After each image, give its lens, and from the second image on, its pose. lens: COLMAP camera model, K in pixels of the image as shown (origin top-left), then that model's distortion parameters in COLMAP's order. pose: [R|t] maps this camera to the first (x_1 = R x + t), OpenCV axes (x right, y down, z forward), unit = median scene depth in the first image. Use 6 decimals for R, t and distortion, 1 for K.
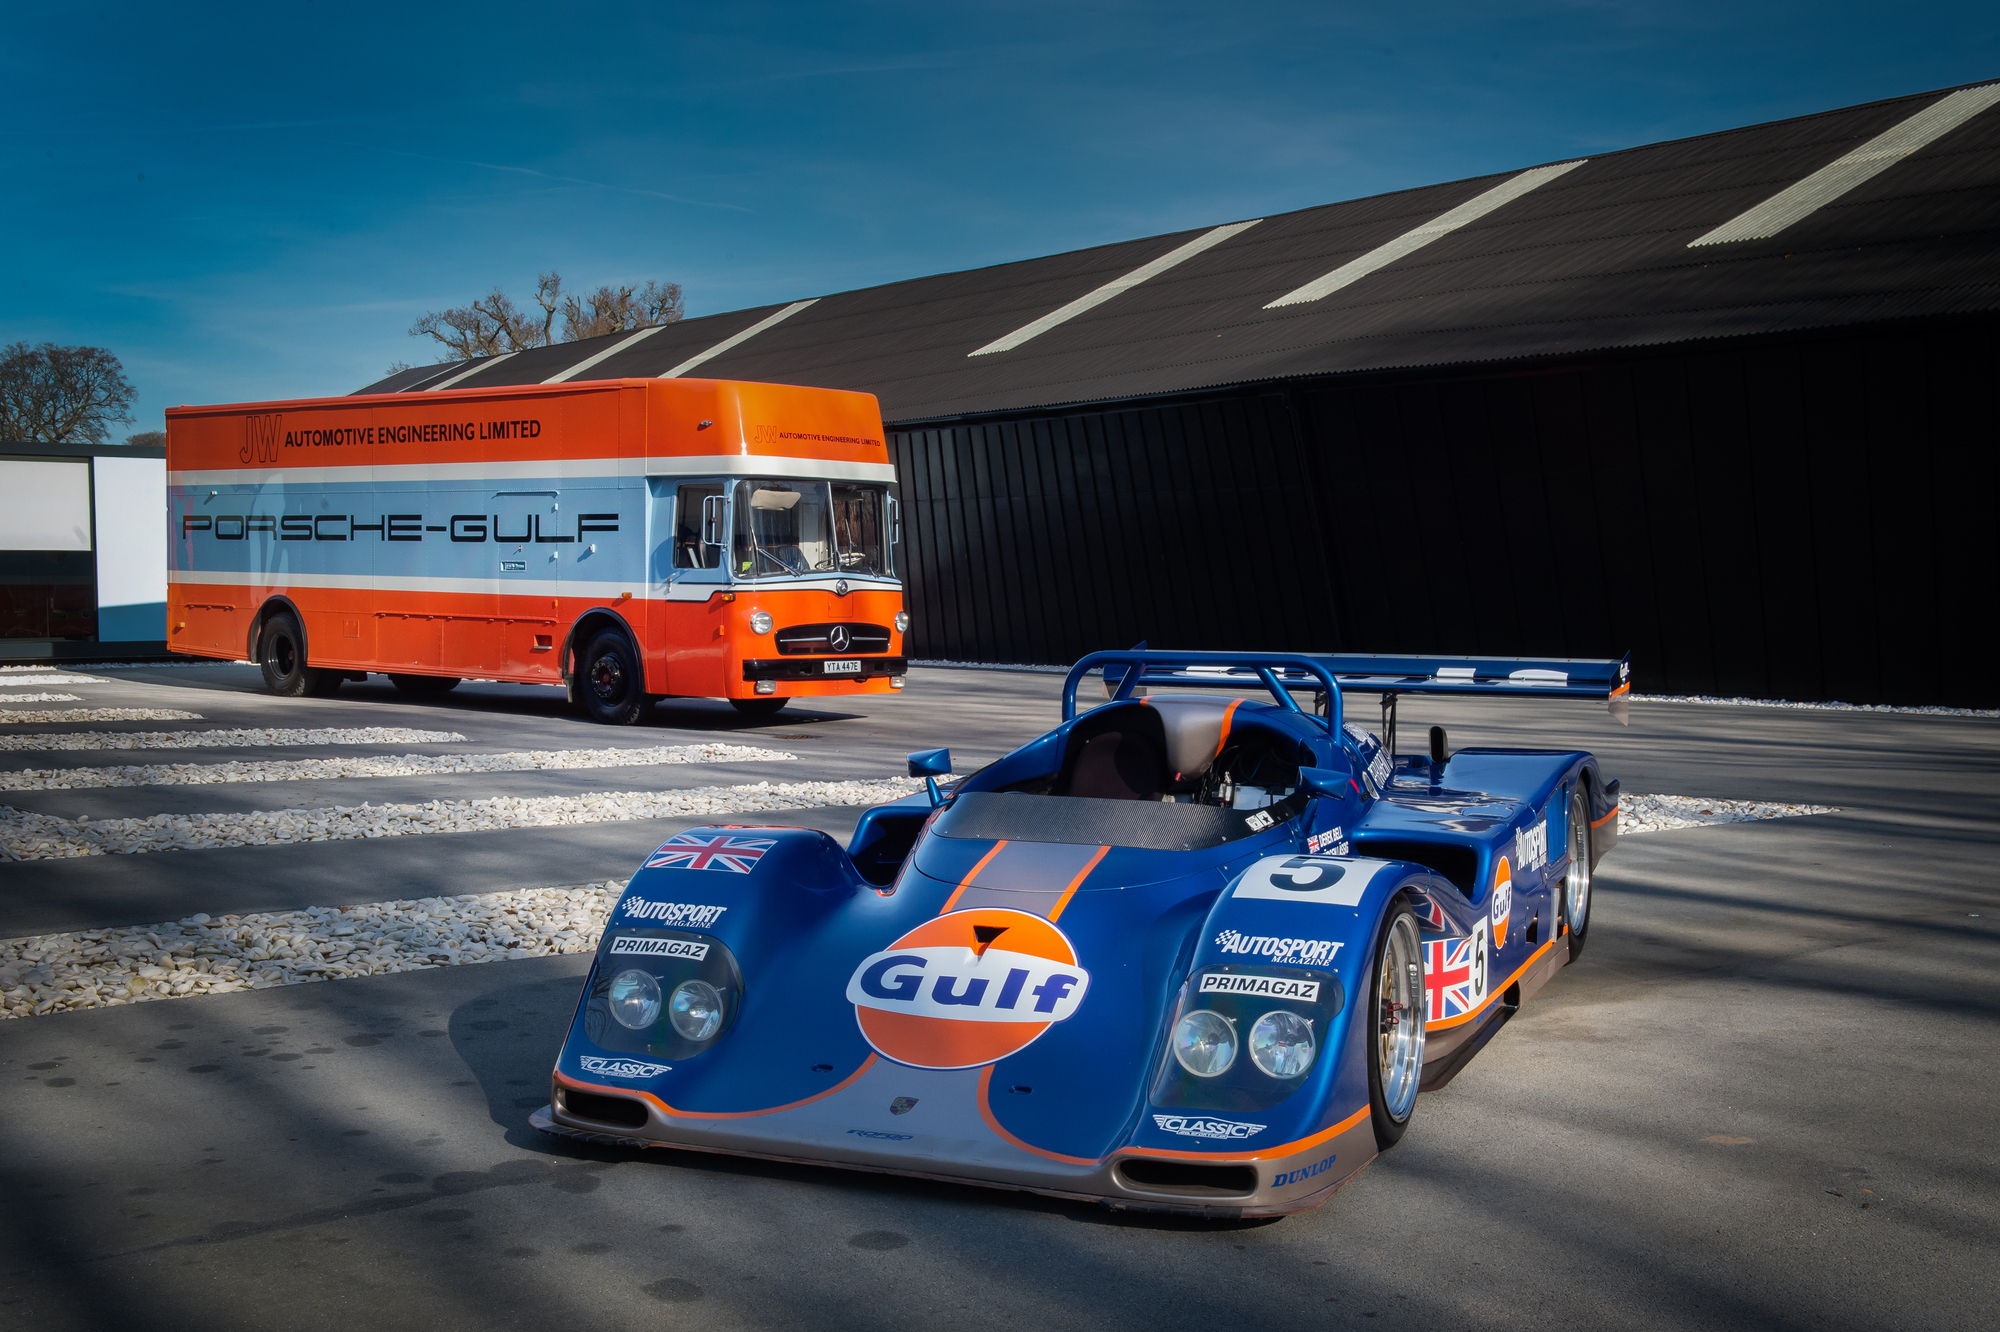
lens RADIAL K [[2226.0, 0, 956.0], [0, 2226.0, 705.6], [0, 0, 1]] dist [0.046350, 0.016990]
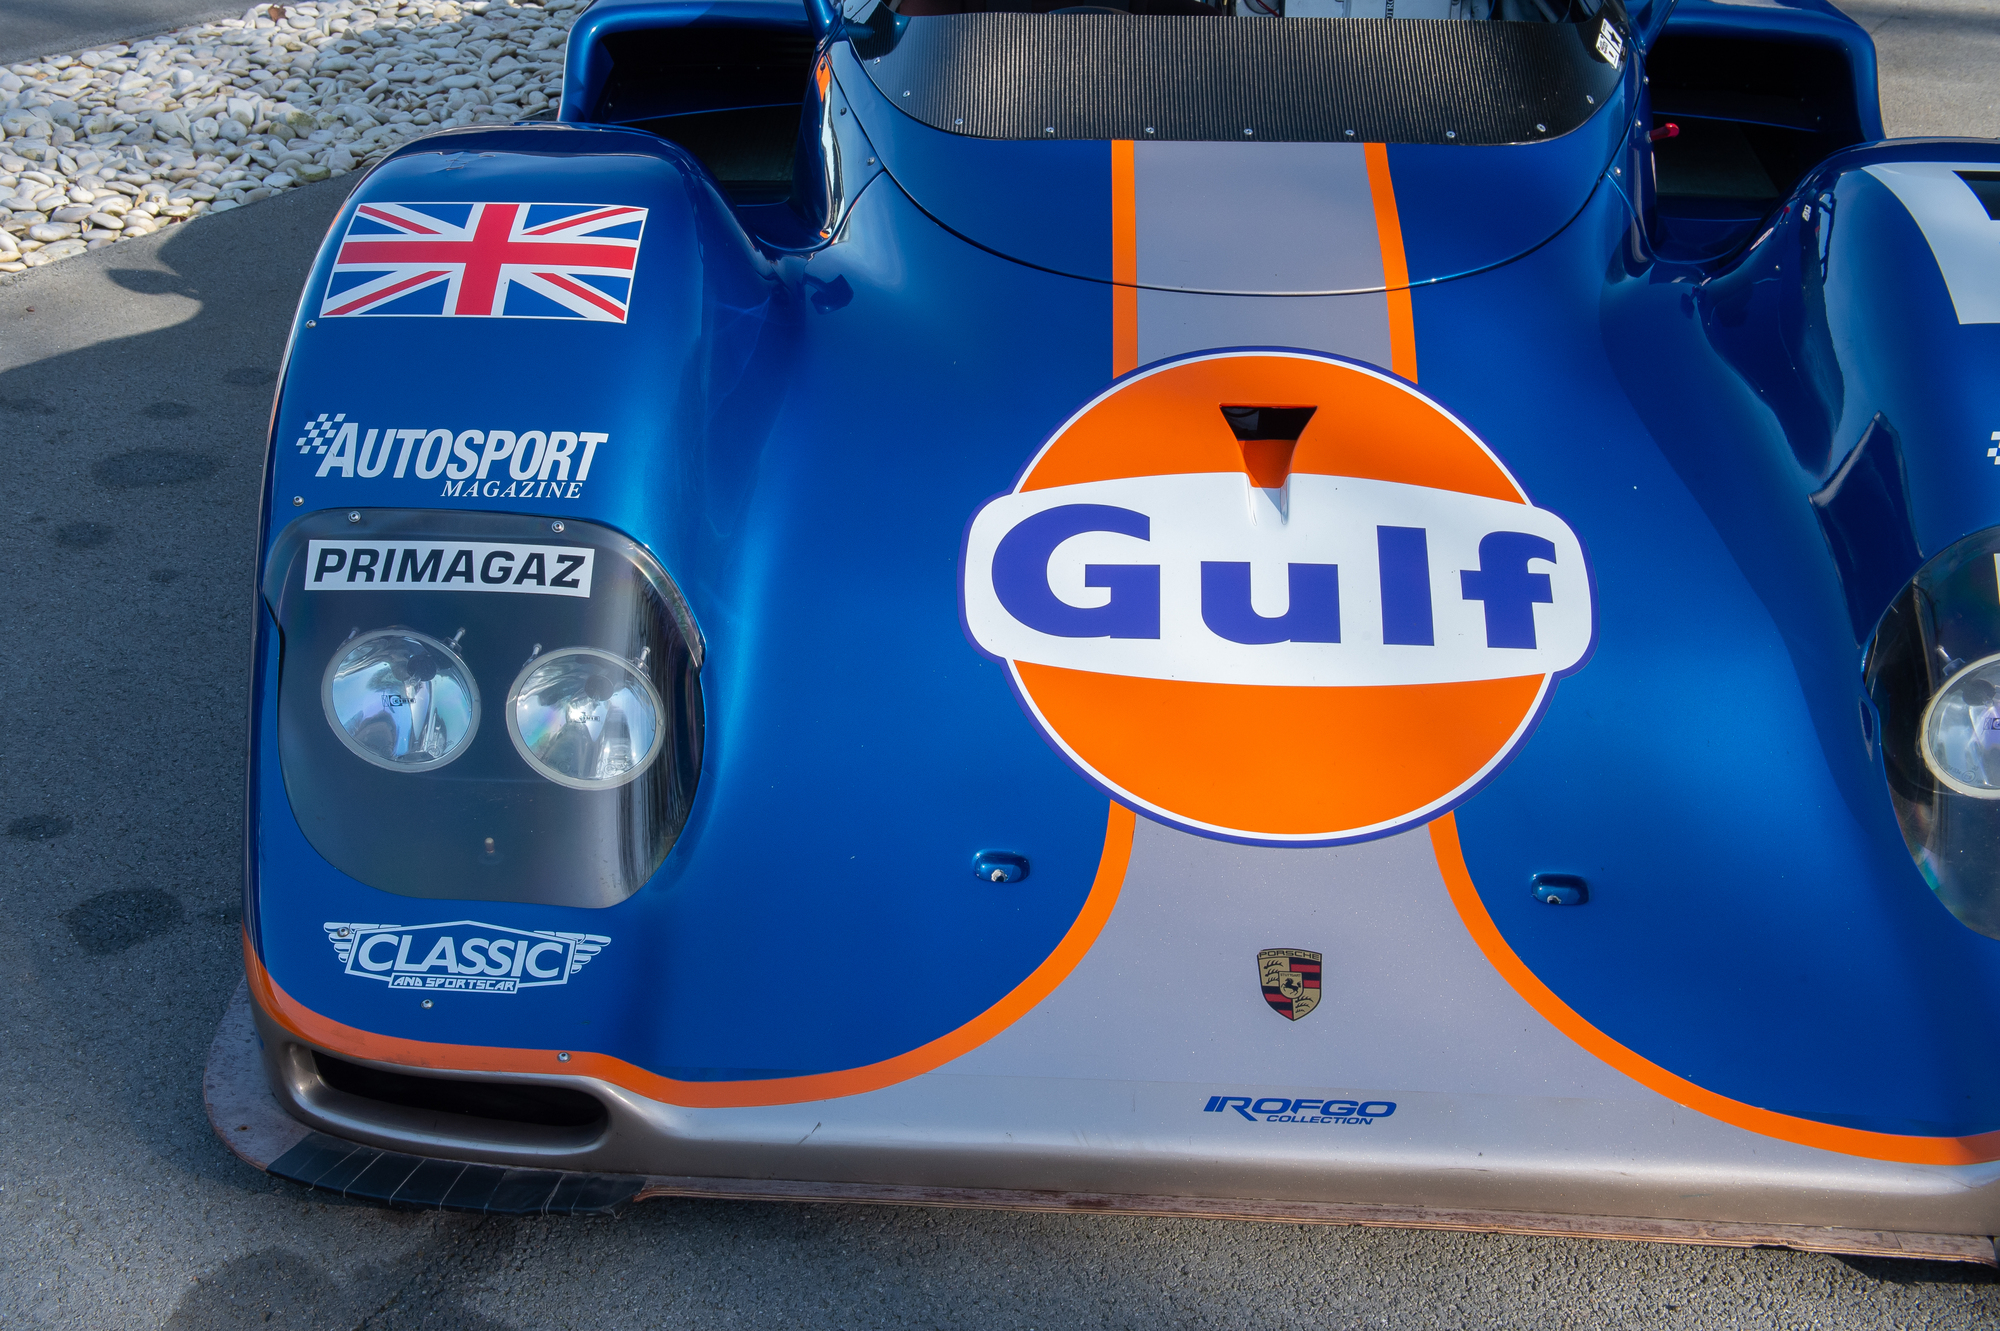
lens RADIAL K [[2083.3, 0, 932.6], [0, 2083.3, 627.4], [0, 0, 1]] dist [0.031053, 0.012258]
pose [[0.938388, -0.161848, 0.305342, -0.161367], [0.023927, 0.911861, 0.409801, -0.022352], [-0.344755, -0.377246, 0.859552, 0.652227]]
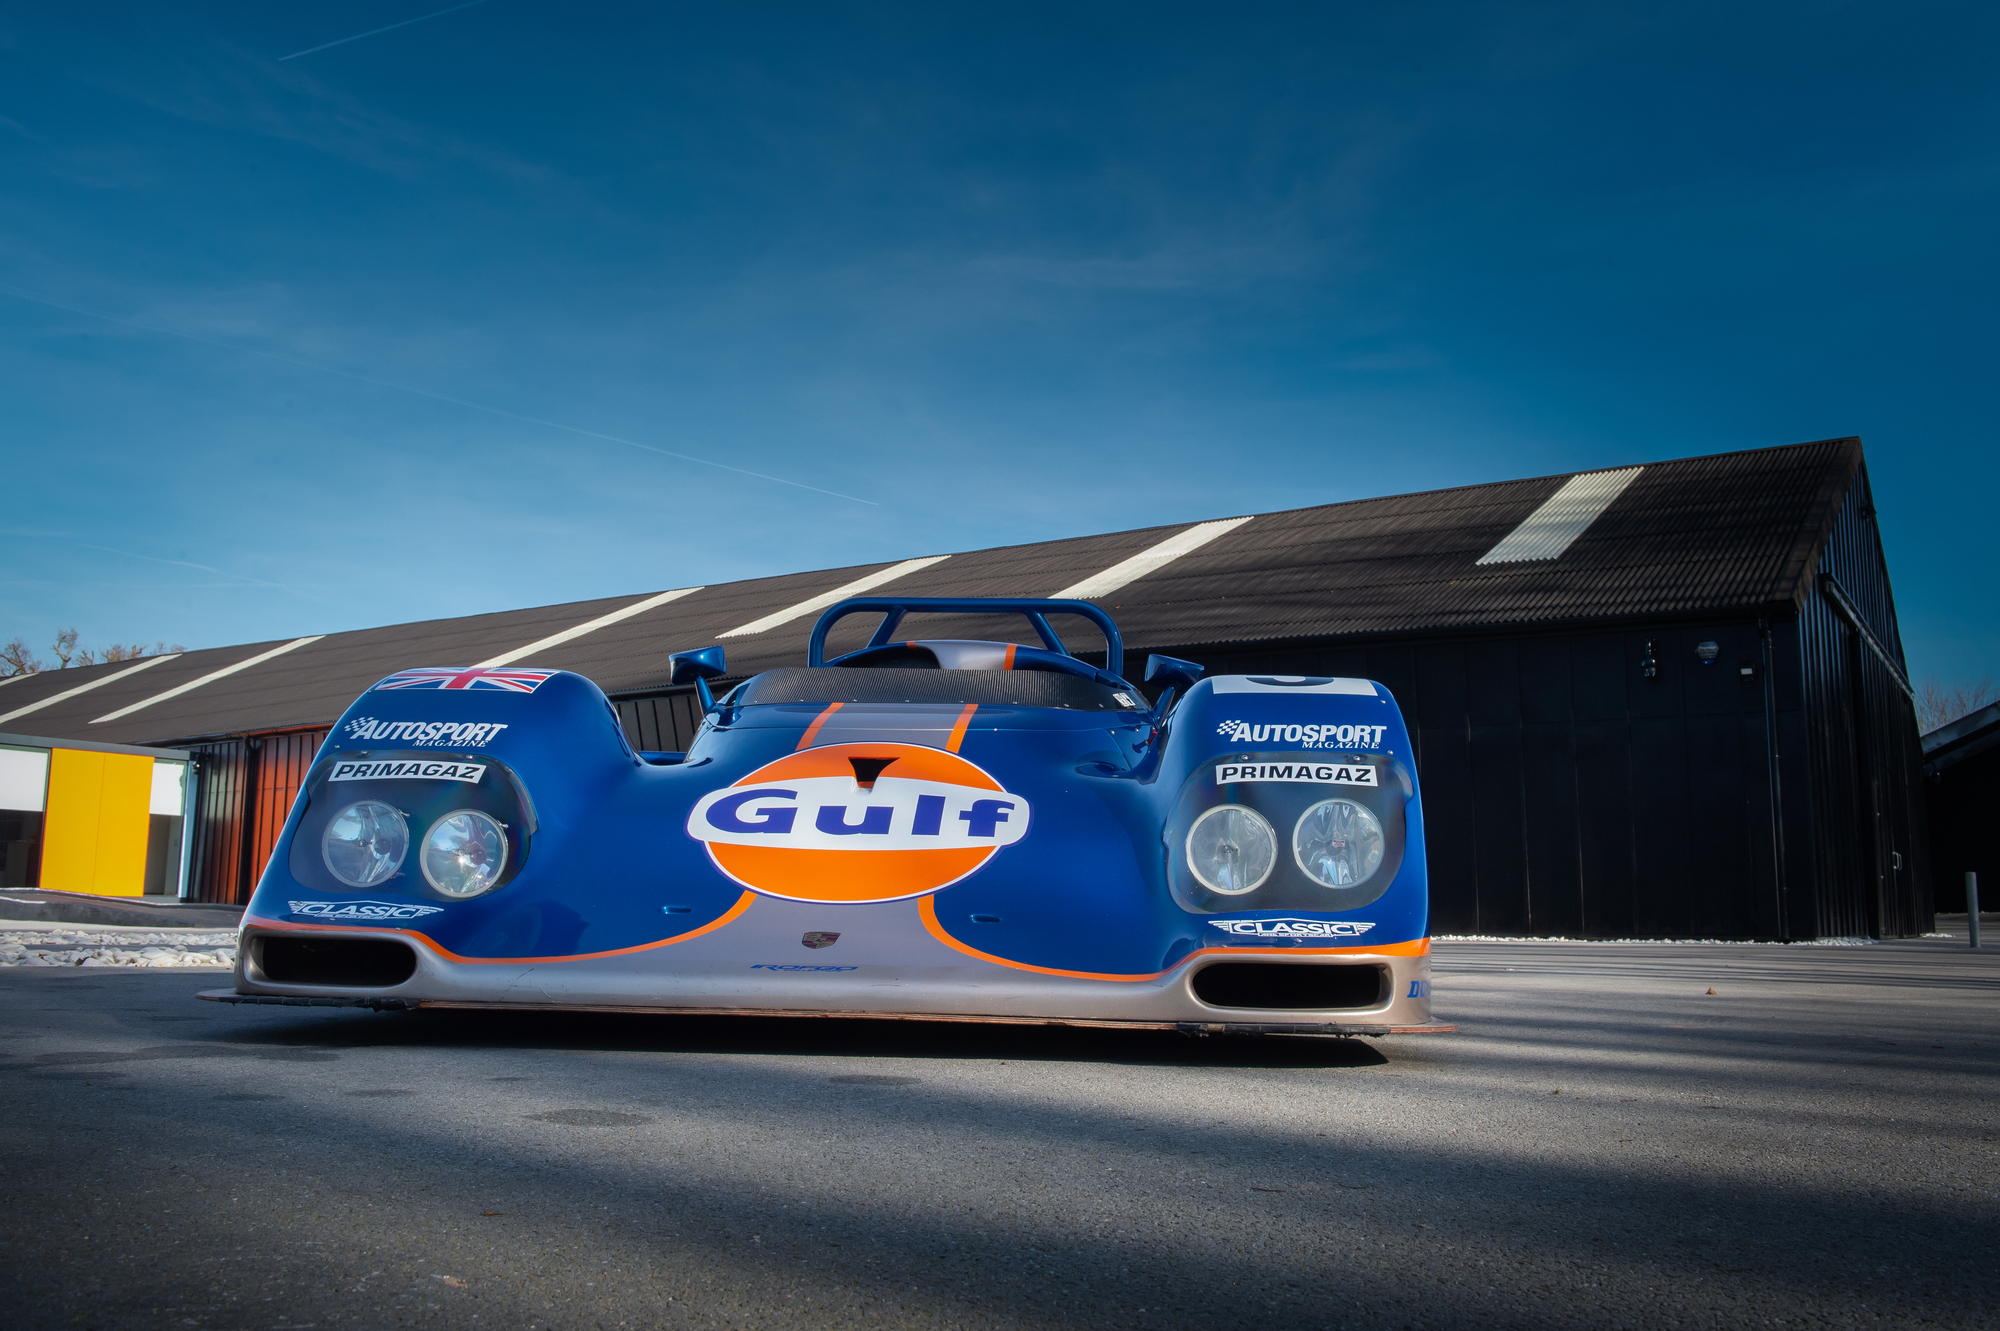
lens RADIAL K [[1668.7, 0, 1000.0], [0, 1668.7, 665.5], [0, 0, 1]] dist [-0.011138, -0.004093]
pose [[0.941677, 0.065316, 0.330119, -0.129493], [0.003301, 0.979142, -0.203148, 0.178310], [-0.336503, 0.192390, 0.921820, 0.438805]]
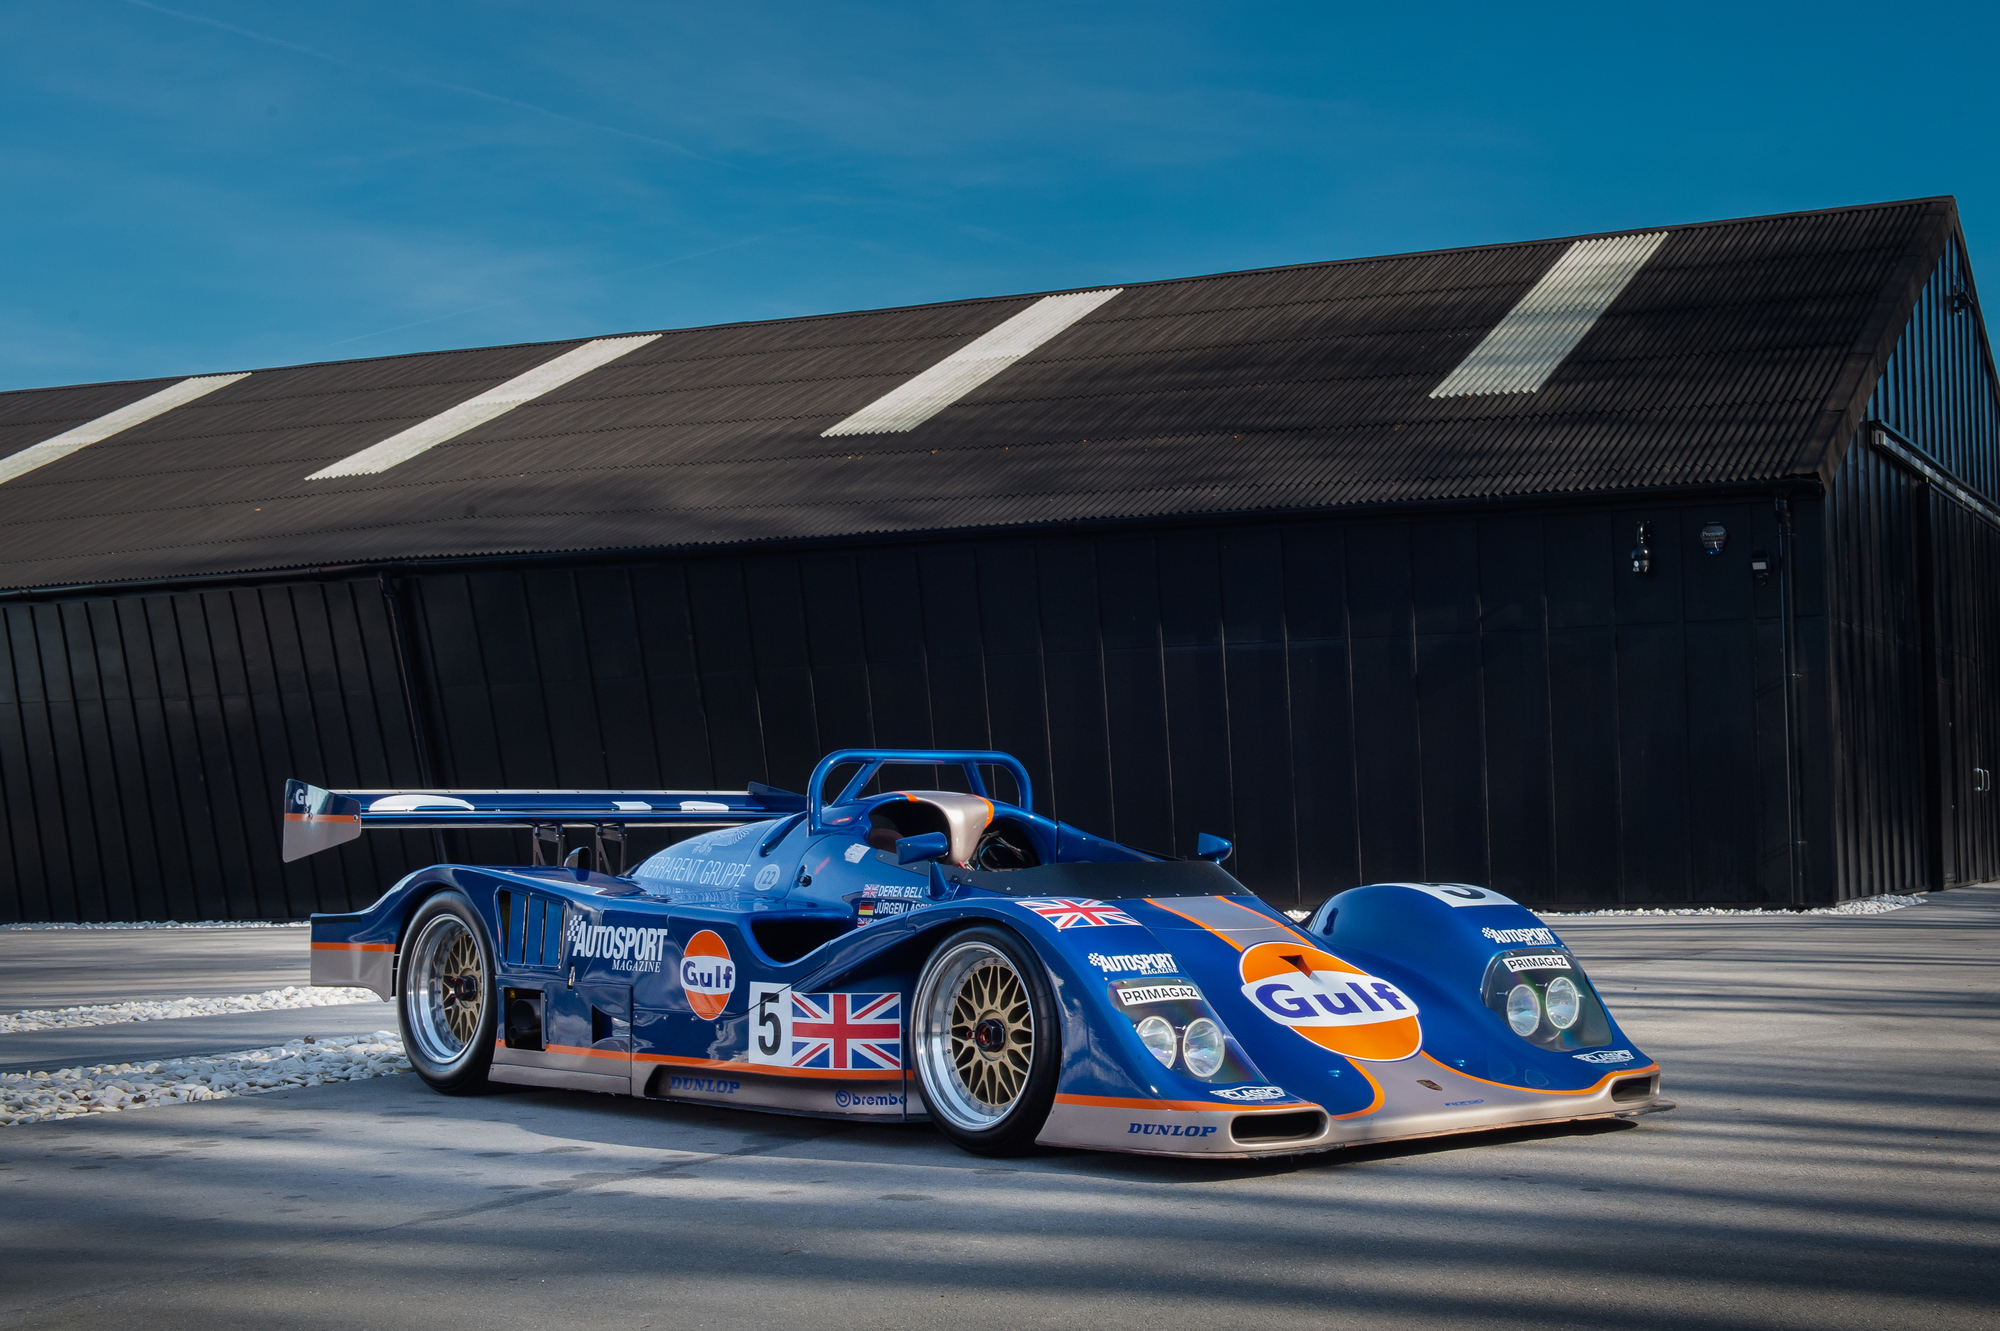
lens RADIAL K [[2824.8, 0, 1170.5], [0, 2824.8, 689.5], [0, 0, 1]] dist [0.086328, 0.047546]
pose [[0.871891, 0.009933, 0.489600, -0.575653], [0.045048, 0.993928, -0.100388, 0.110879], [-0.487624, 0.109583, 0.866149, -0.339256]]
